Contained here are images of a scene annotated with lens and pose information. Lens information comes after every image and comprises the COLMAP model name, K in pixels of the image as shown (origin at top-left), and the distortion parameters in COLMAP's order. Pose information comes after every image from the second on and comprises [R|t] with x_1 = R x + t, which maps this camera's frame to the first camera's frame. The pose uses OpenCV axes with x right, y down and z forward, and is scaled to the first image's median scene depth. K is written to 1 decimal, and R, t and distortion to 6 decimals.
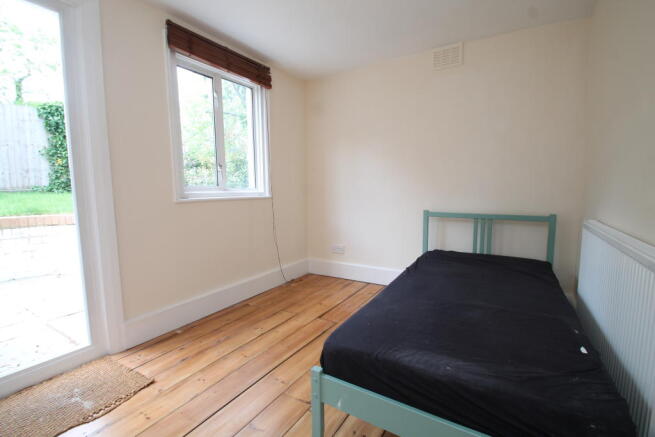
lens RADIAL K [[299.0, 0, 327.2], [0, 299.0, 221.5], [0, 0, 1]] dist [0.000118, -0.010686]
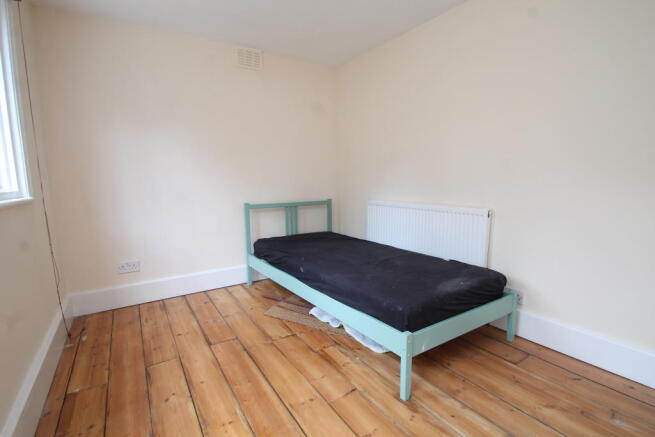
lens RADIAL K [[299.0, 0, 327.2], [0, 299.0, 221.5], [0, 0, 1]] dist [0.000118, -0.010686]
pose [[0.438955, -0.121681, 0.890232, -0.510261], [0.107306, 0.990796, 0.082516, -0.033289], [-0.892078, 0.059306, 0.447972, 0.316465]]
